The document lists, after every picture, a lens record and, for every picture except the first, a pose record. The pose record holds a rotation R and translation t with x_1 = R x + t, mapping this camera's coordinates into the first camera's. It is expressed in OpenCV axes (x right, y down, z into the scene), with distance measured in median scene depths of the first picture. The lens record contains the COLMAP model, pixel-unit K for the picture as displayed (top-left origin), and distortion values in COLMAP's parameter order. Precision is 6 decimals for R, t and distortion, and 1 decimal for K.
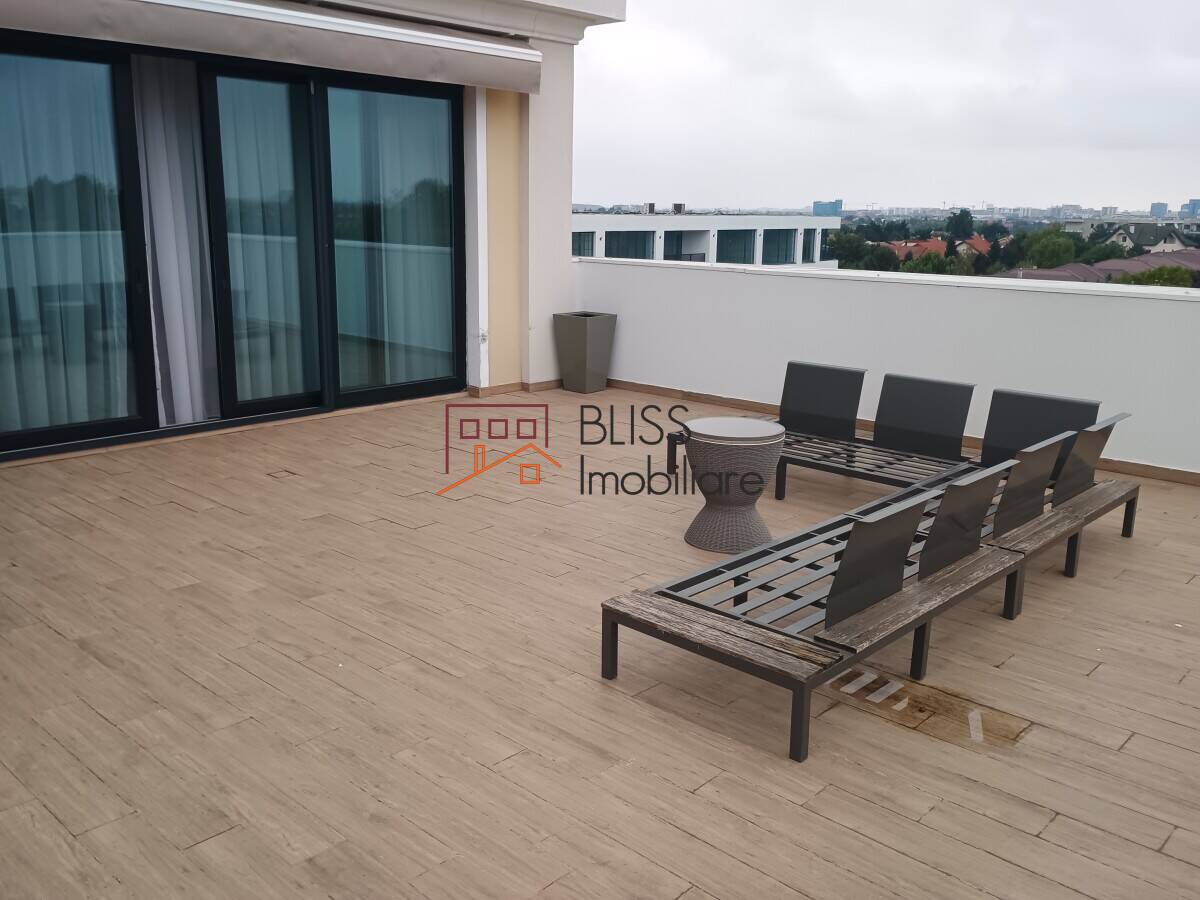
lens RADIAL K [[1038.7, 0, 589.3], [0, 1038.7, 443.9], [0, 0, 1]] dist [0.038732, -0.033959]
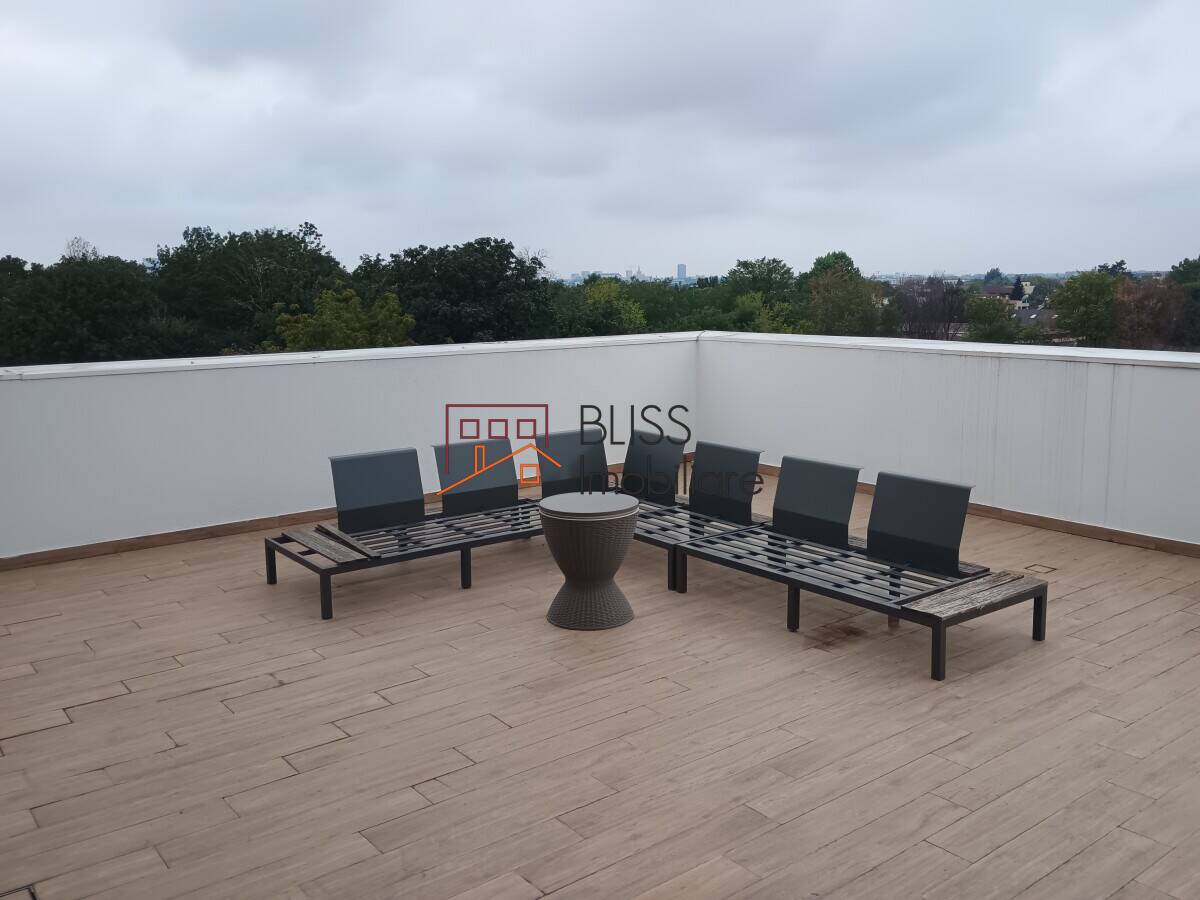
lens RADIAL K [[1038.7, 0, 603.1], [0, 1038.7, 453.8], [0, 0, 1]] dist [0.038732, -0.033959]
pose [[0.151077, -0.179969, 0.972001, -0.926307], [0.235577, 0.961512, 0.141412, -0.224762], [-0.960041, 0.207618, 0.187659, 0.888044]]
